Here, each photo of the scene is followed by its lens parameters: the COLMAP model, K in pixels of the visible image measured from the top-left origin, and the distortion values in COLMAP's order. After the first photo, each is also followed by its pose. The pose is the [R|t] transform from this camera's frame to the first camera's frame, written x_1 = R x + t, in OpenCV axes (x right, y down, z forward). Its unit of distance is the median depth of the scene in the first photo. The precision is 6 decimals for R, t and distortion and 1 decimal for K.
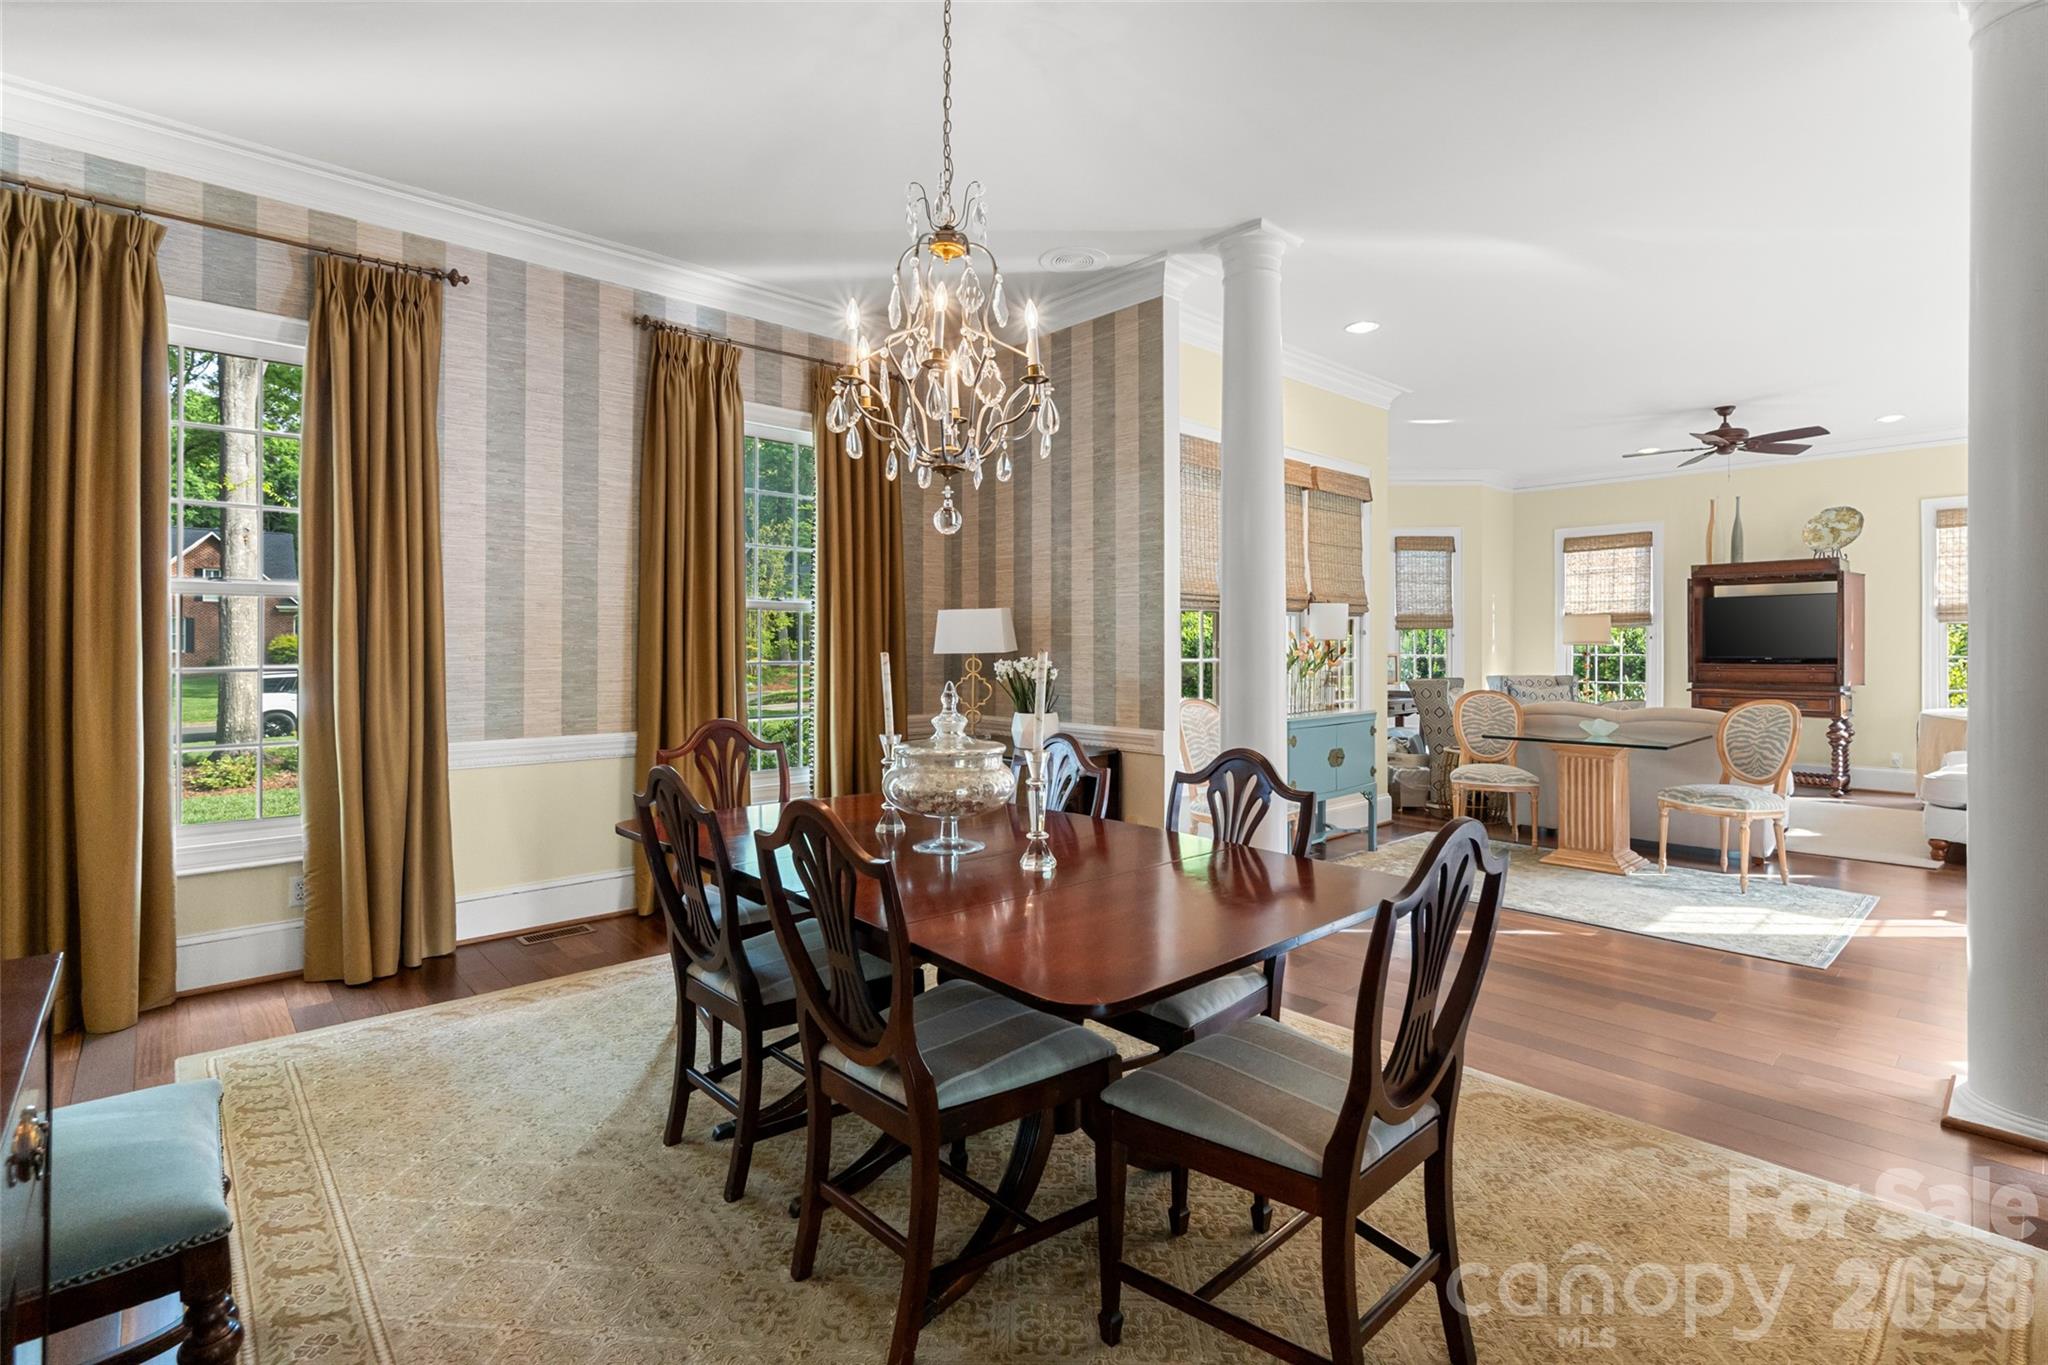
lens RADIAL K [[957.6, 0, 1051.7], [0, 957.6, 642.8], [0, 0, 1]] dist [-0.004559, 0.001268]
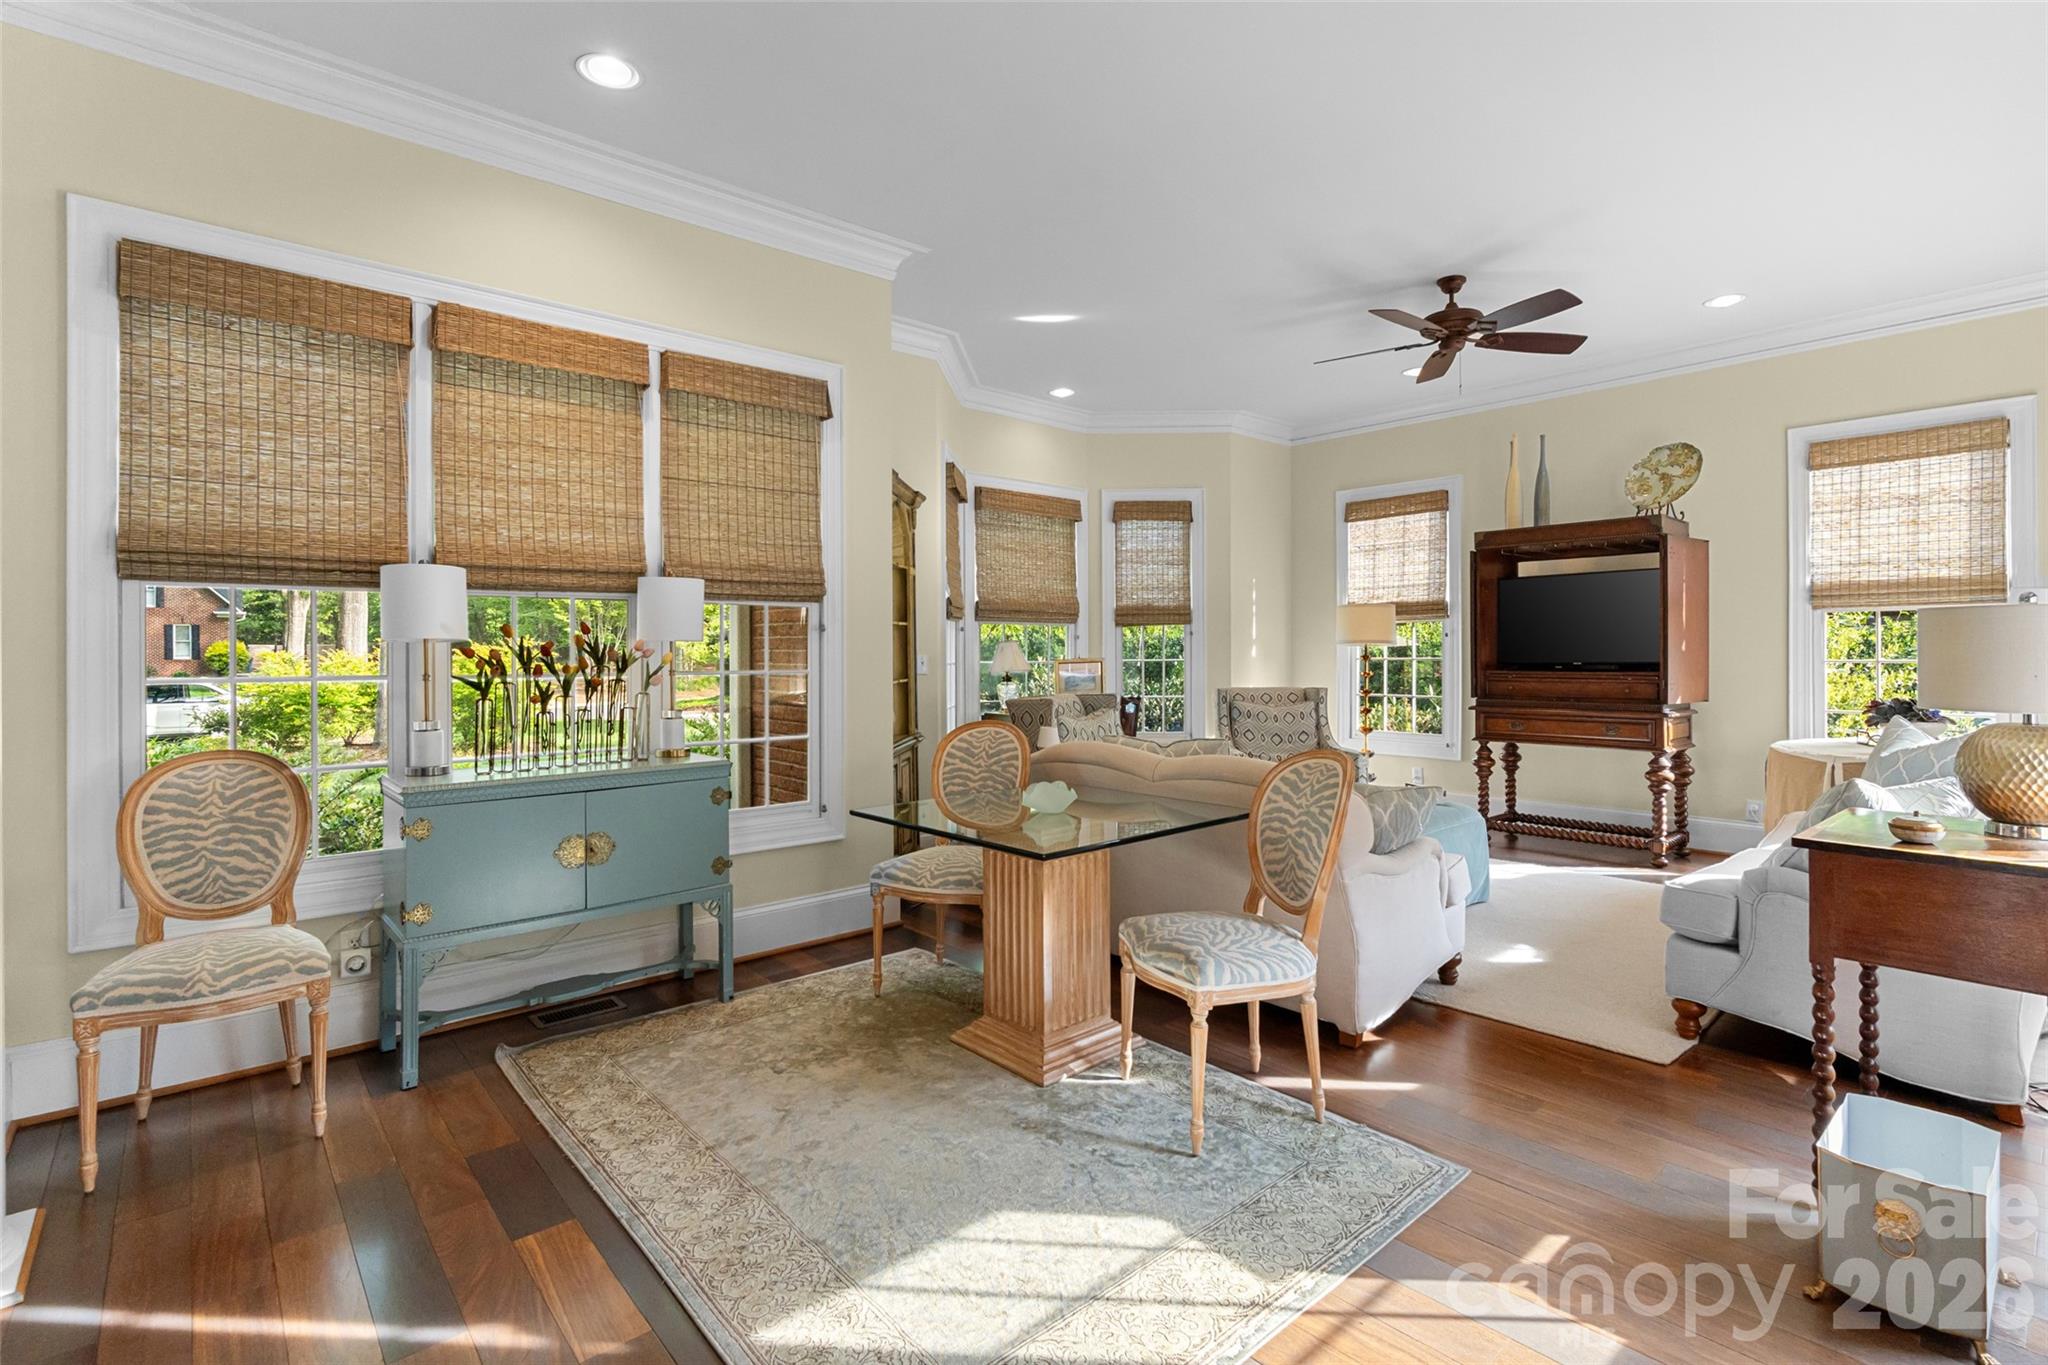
lens RADIAL K [[957.6, 0, 1034.8], [0, 957.6, 651.2], [0, 0, 1]] dist [-0.004559, 0.001268]
pose [[0.999646, -0.004722, -0.026177, 0.376497], [0.004938, 0.999954, 0.008203, -0.000330], [0.026137, -0.008329, 0.999624, 0.293362]]
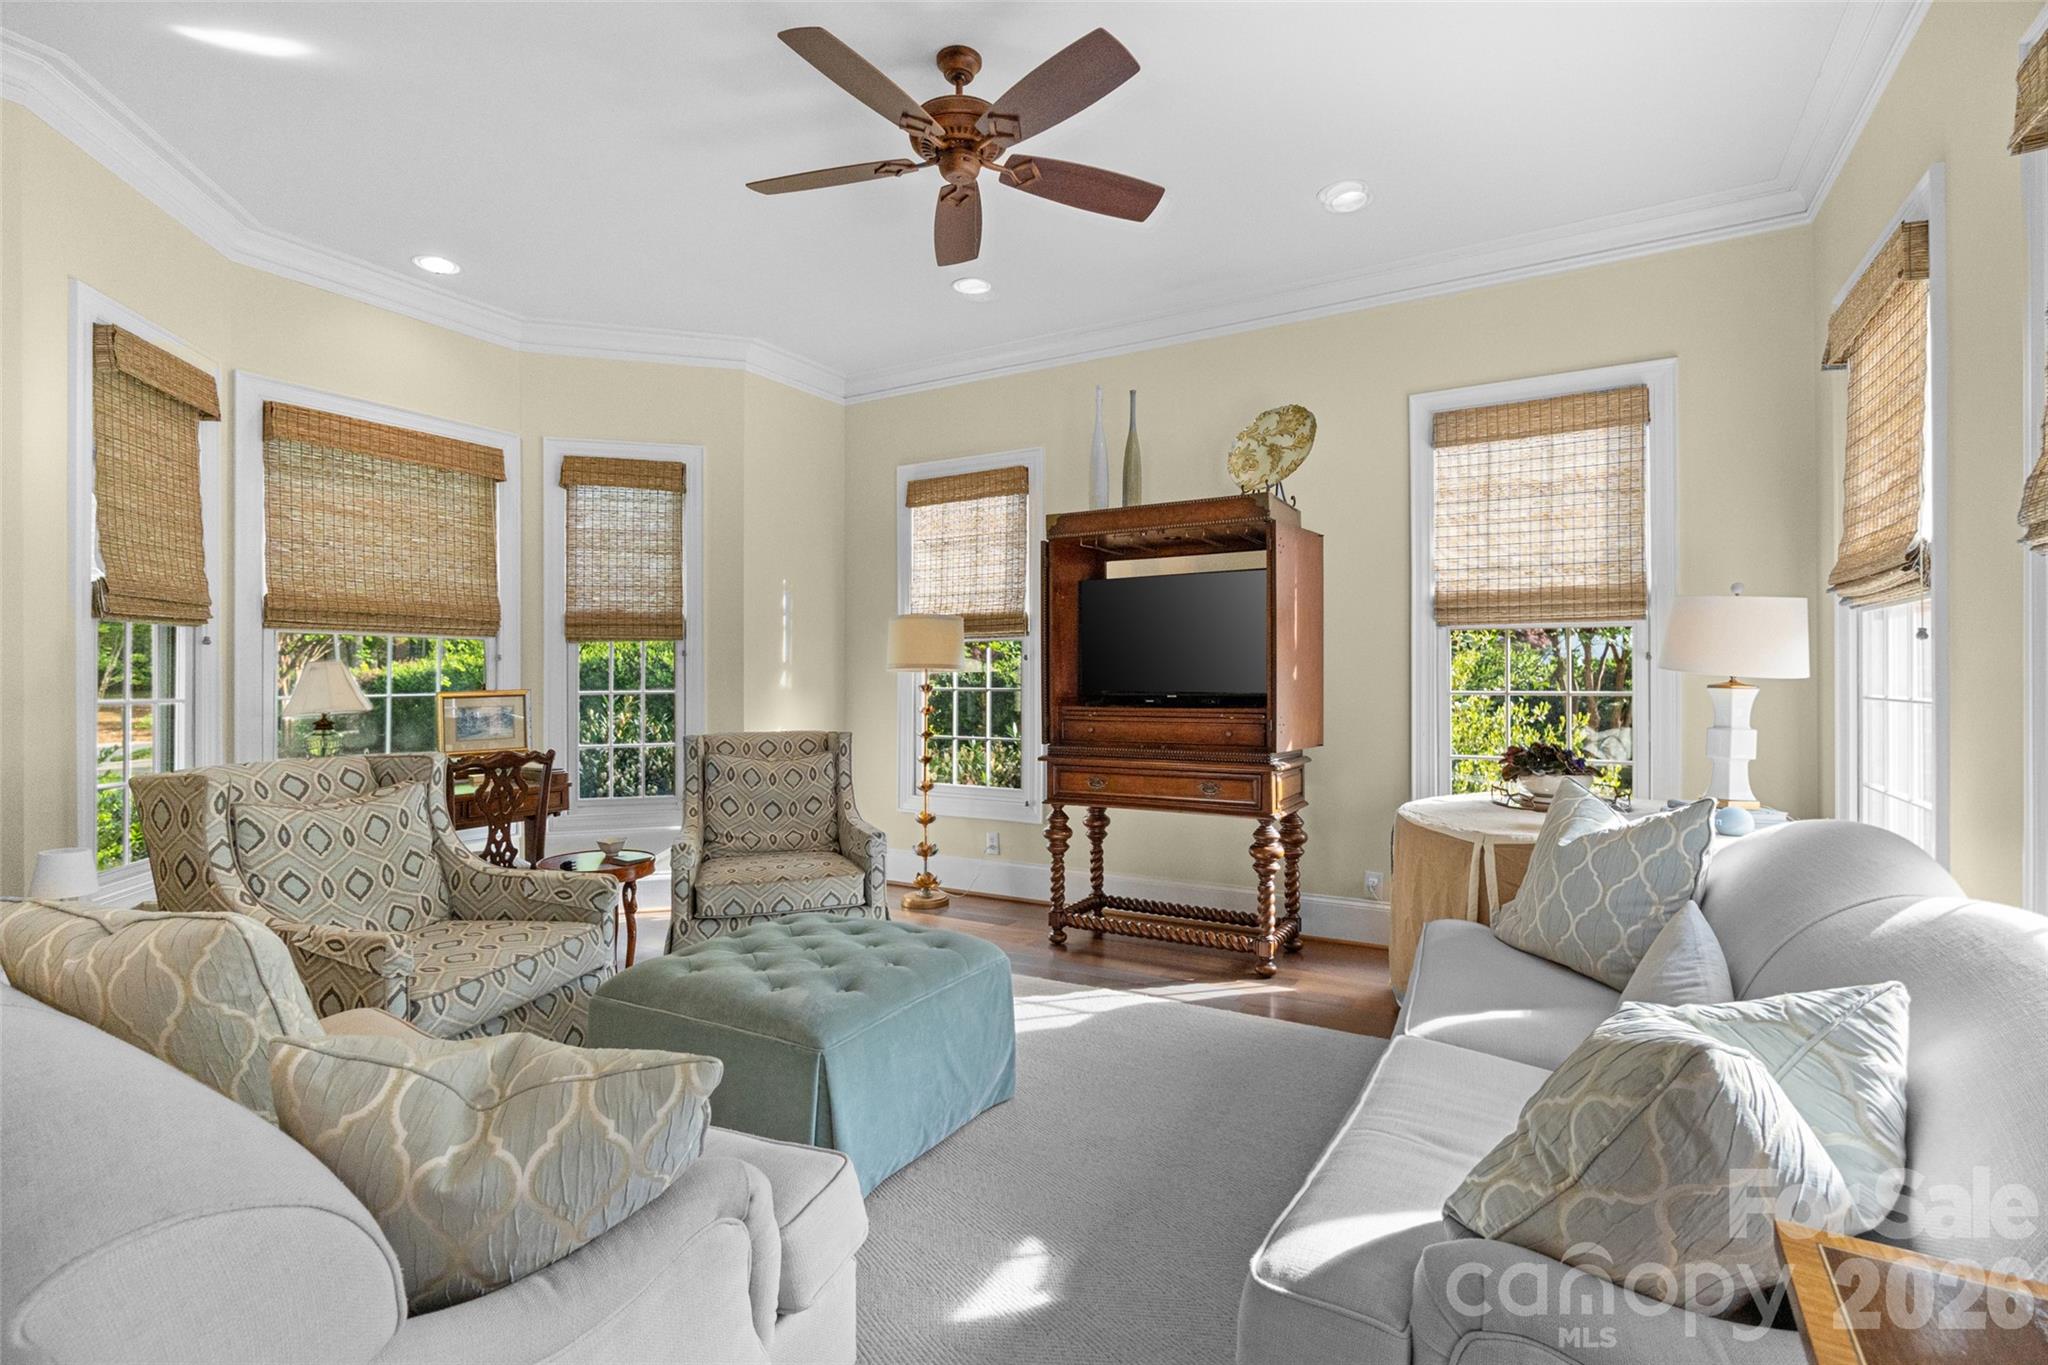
lens RADIAL K [[957.6, 0, 1029.9], [0, 957.6, 673.4], [0, 0, 1]] dist [-0.004559, 0.001268]
pose [[0.956239, -0.002064, 0.292579, 0.531856], [0.000856, 0.999991, 0.004257, 0.001609], [-0.292585, -0.003820, 0.956232, 0.532561]]
